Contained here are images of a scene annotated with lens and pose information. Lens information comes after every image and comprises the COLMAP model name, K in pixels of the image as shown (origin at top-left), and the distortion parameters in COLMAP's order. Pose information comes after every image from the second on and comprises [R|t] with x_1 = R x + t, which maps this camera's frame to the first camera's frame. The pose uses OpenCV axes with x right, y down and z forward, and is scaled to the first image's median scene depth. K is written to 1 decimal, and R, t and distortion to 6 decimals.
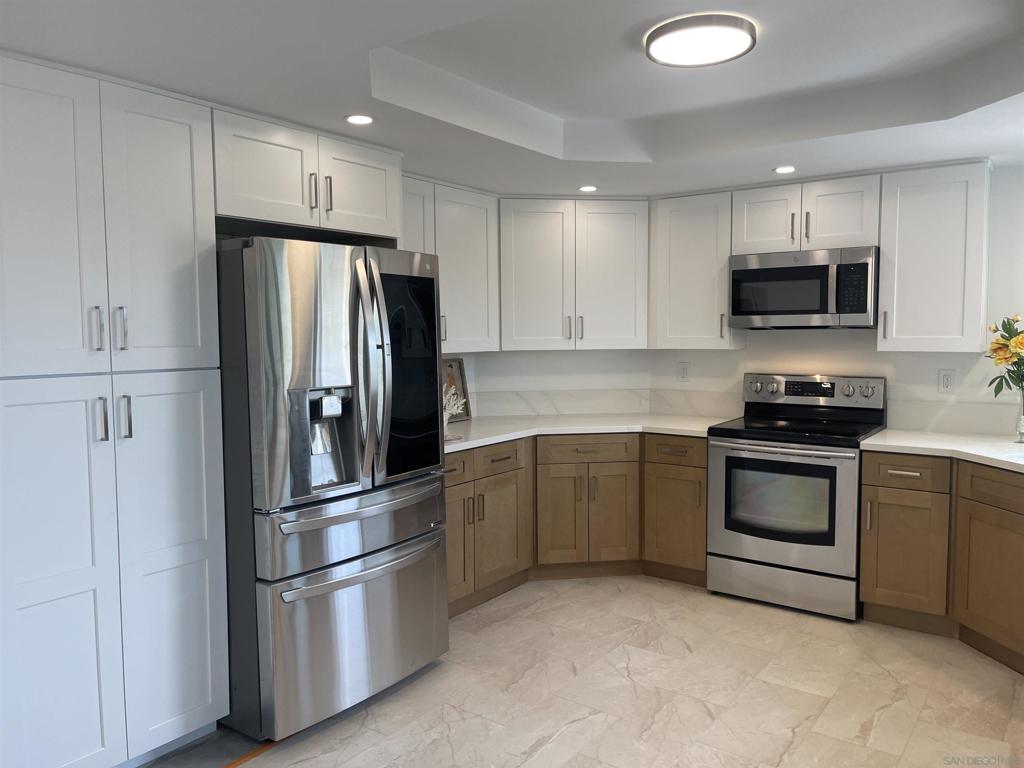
lens RADIAL K [[754.1, 0, 514.5], [0, 754.1, 386.5], [0, 0, 1]] dist [0.059501, -0.106479]
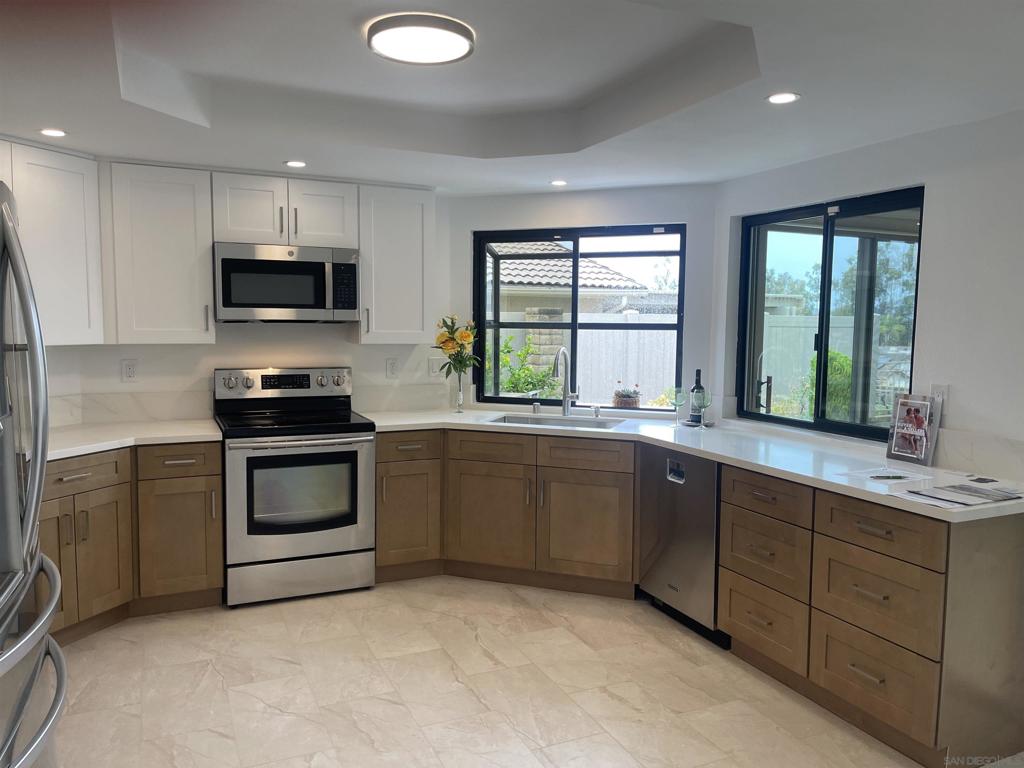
lens RADIAL K [[754.1, 0, 514.5], [0, 754.1, 386.5], [0, 0, 1]] dist [0.059501, -0.106479]
pose [[0.485956, -0.061783, 0.871797, -0.381521], [0.050833, 0.997808, 0.042377, -0.019219], [-0.872503, 0.023723, 0.488032, 0.256329]]
